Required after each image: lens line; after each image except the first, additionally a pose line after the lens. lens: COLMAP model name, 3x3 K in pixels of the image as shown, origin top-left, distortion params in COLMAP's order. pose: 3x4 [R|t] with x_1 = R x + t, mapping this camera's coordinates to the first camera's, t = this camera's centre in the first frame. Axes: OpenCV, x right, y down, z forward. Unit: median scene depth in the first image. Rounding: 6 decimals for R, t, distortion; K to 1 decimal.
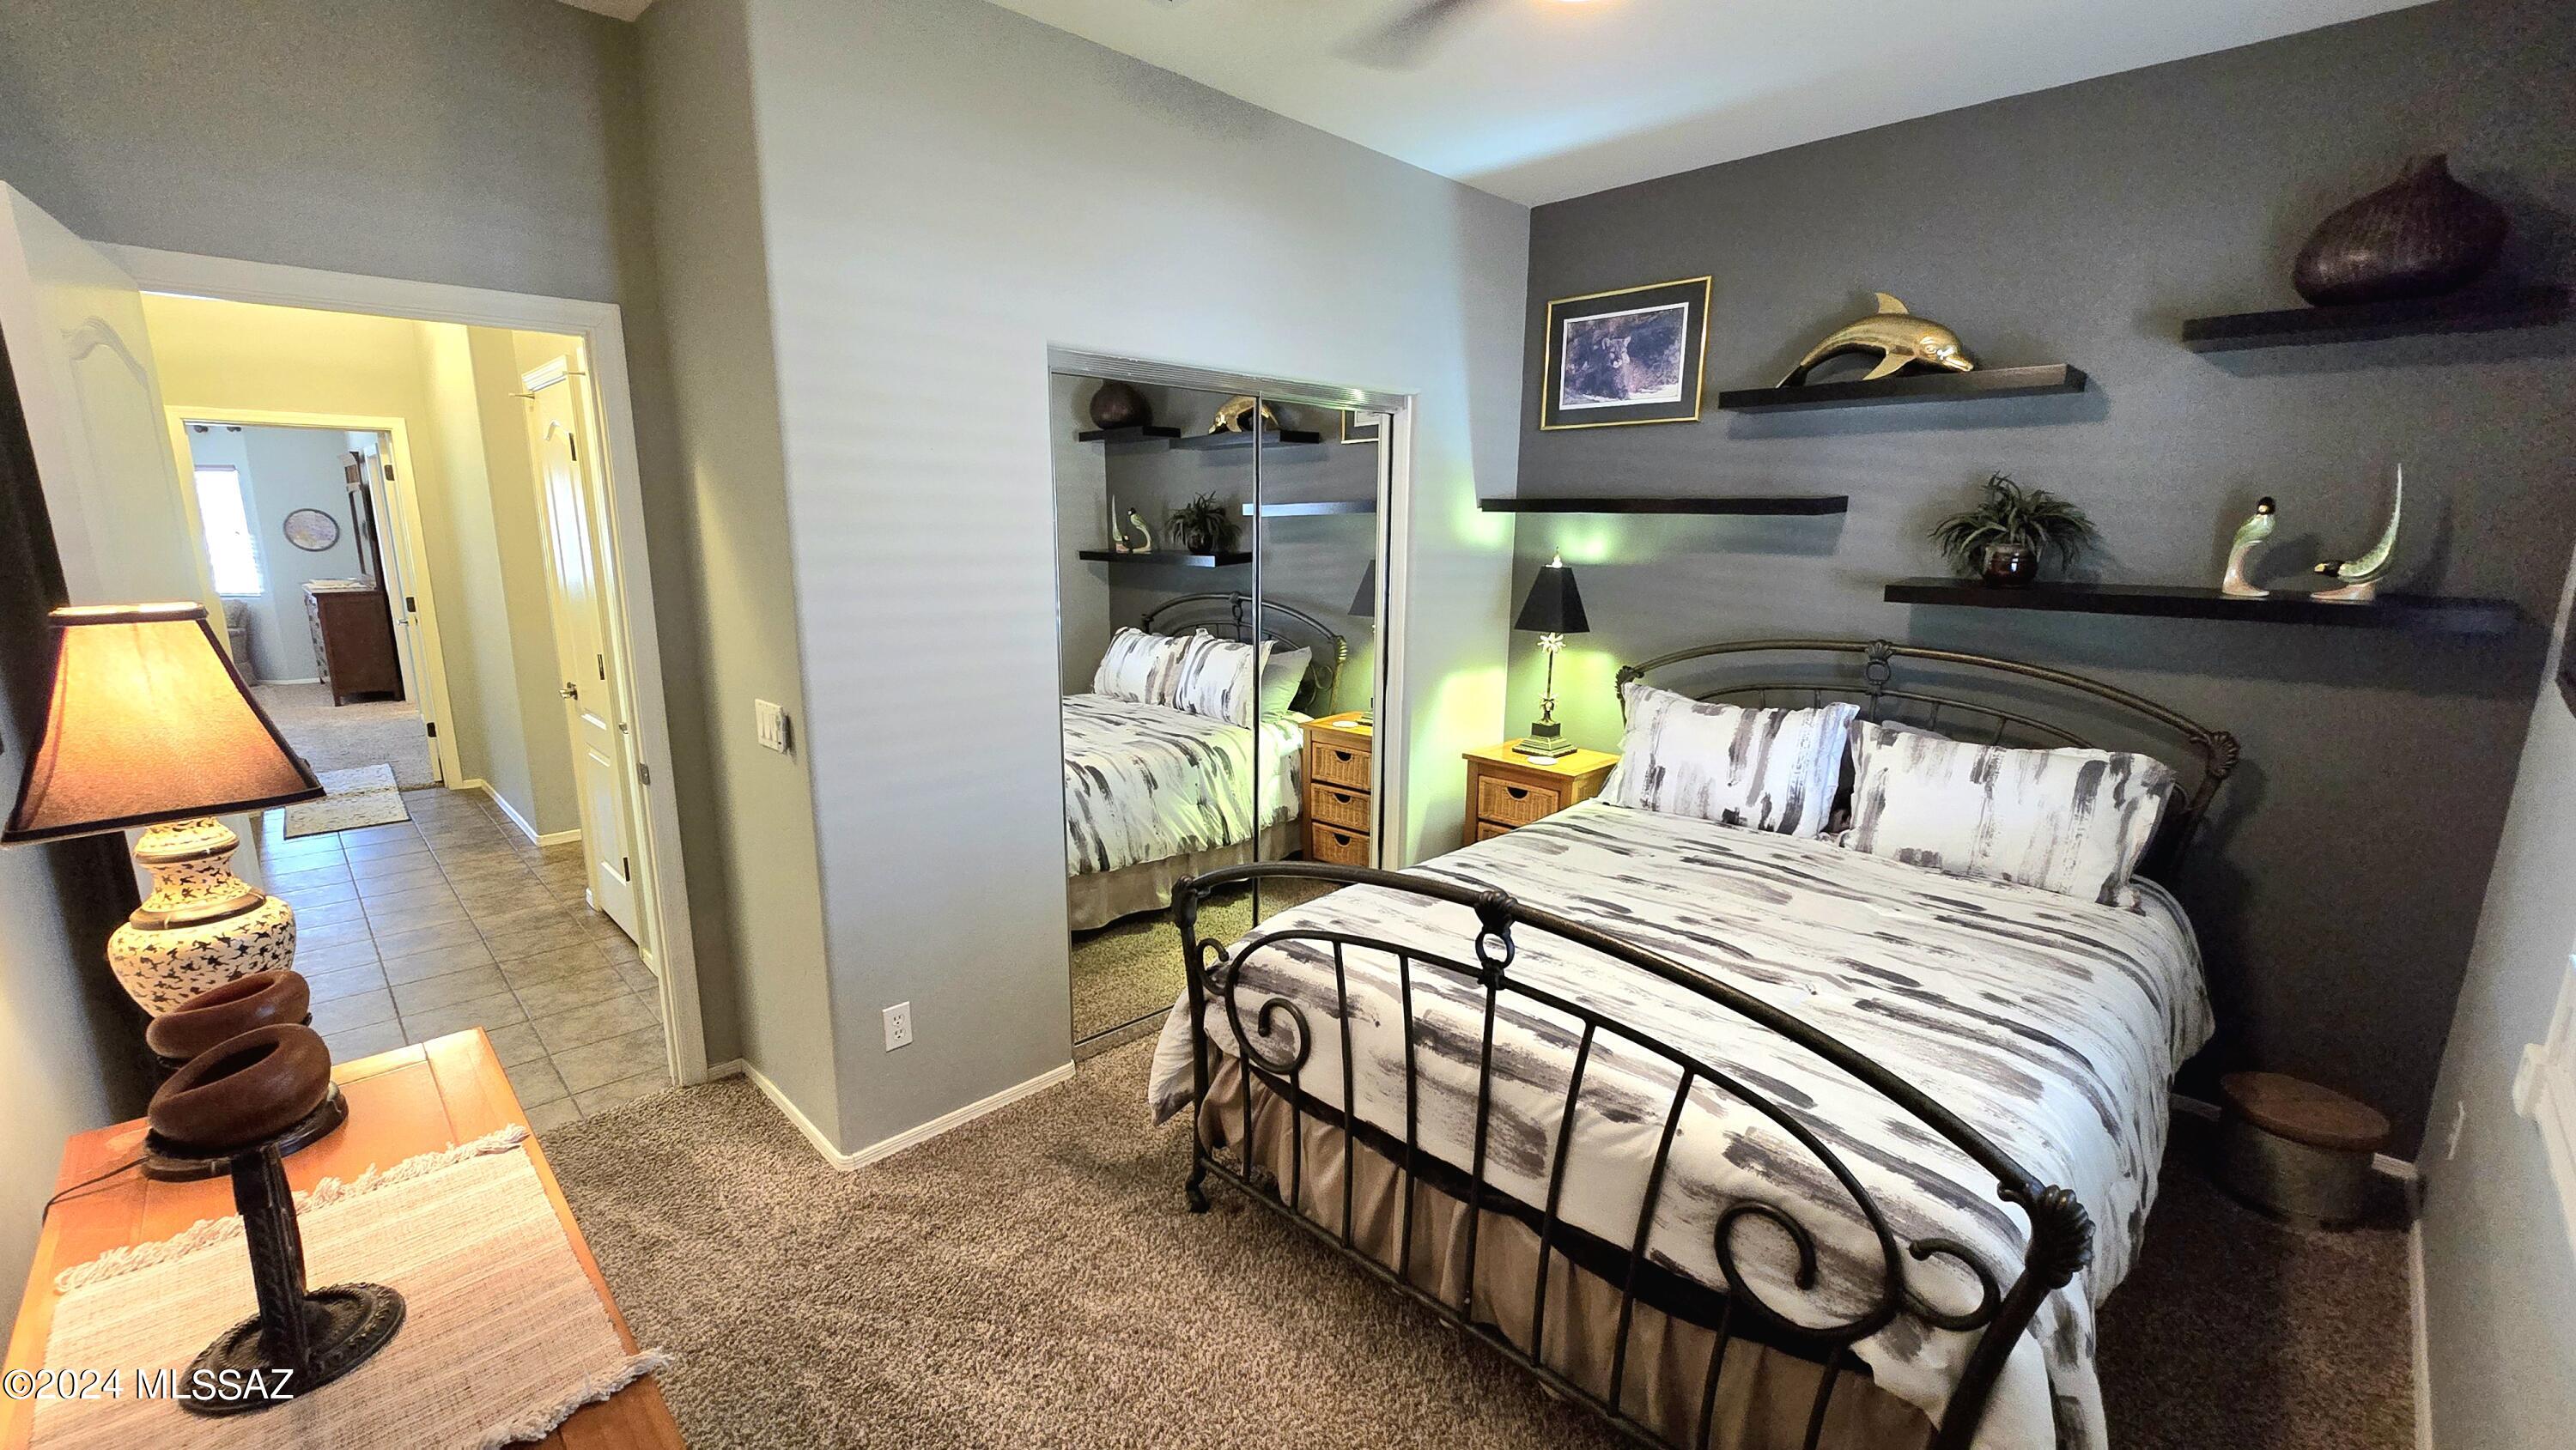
lens RADIAL K [[1058.0, 0, 1280.0], [0, 1058.0, 740.2], [0, 0, 1]] dist [0.000942, -0.000272]
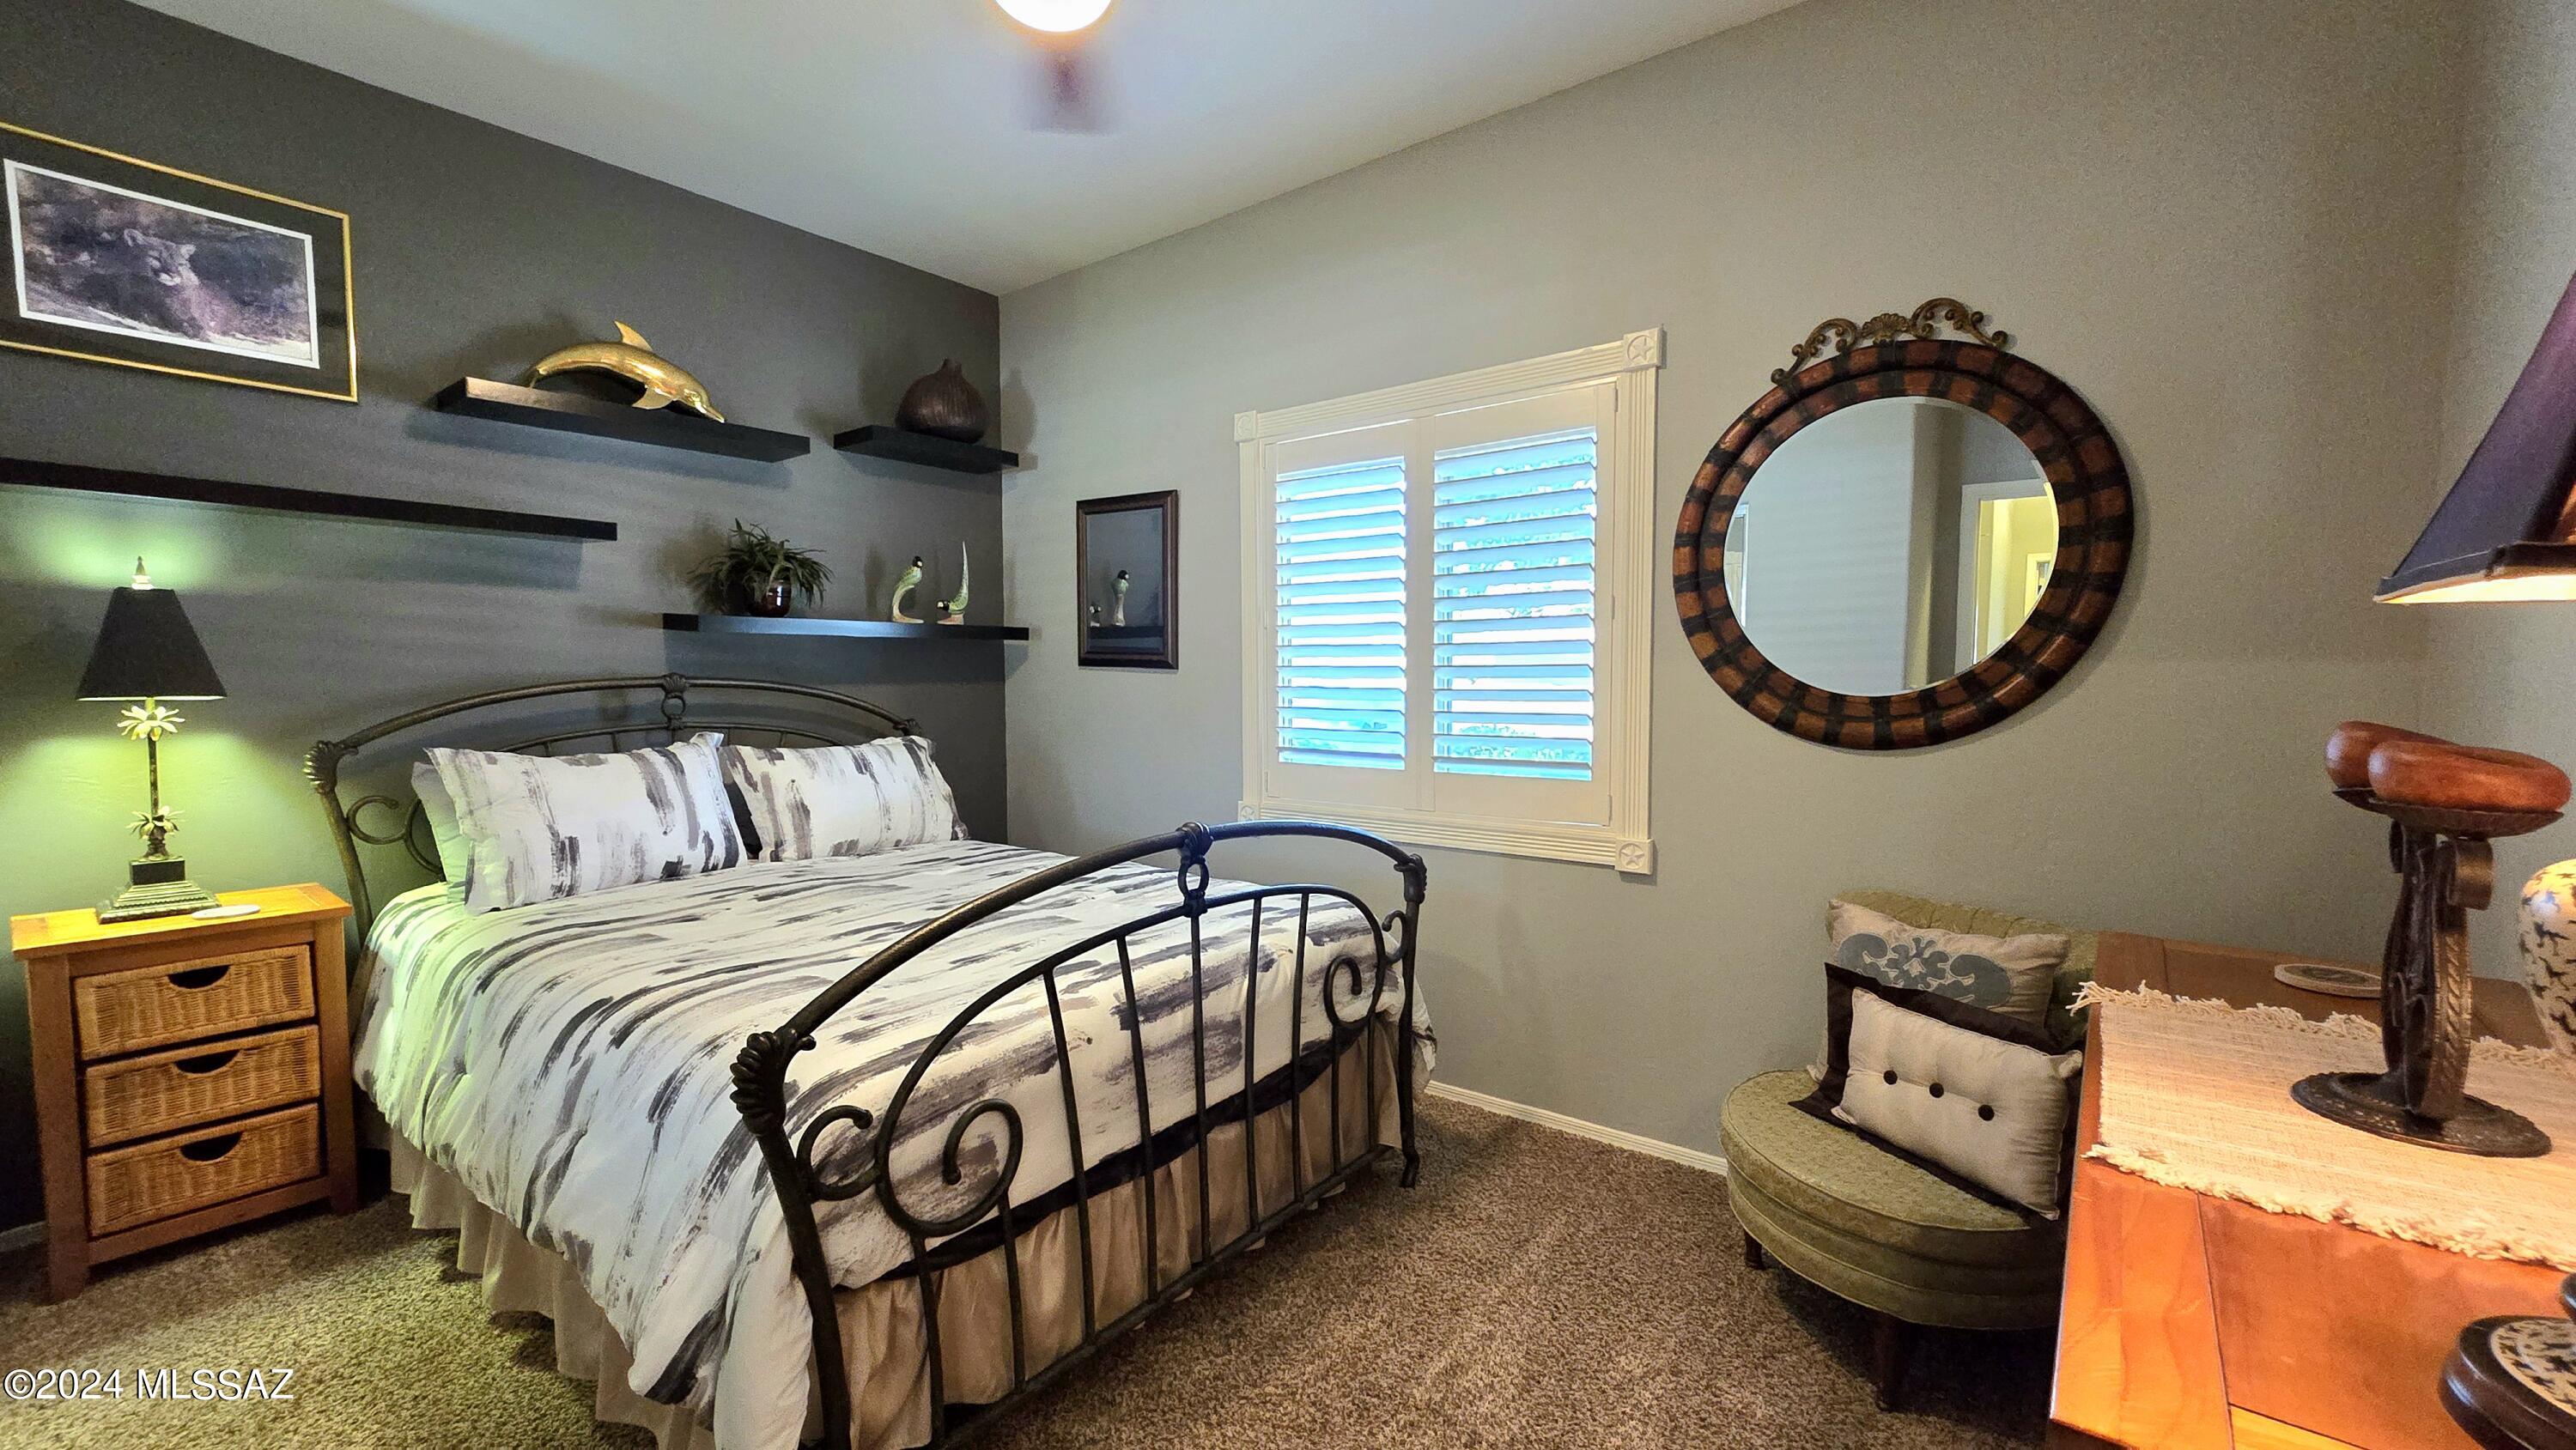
lens RADIAL K [[1058.0, 0, 1280.8], [0, 1058.0, 728.2], [0, 0, 1]] dist [0.000942, -0.000272]
pose [[-0.128373, -0.060656, 0.989869, -0.629258], [0.202044, 0.975595, 0.085984, -0.018899], [-0.970927, 0.211035, -0.112985, 0.733556]]
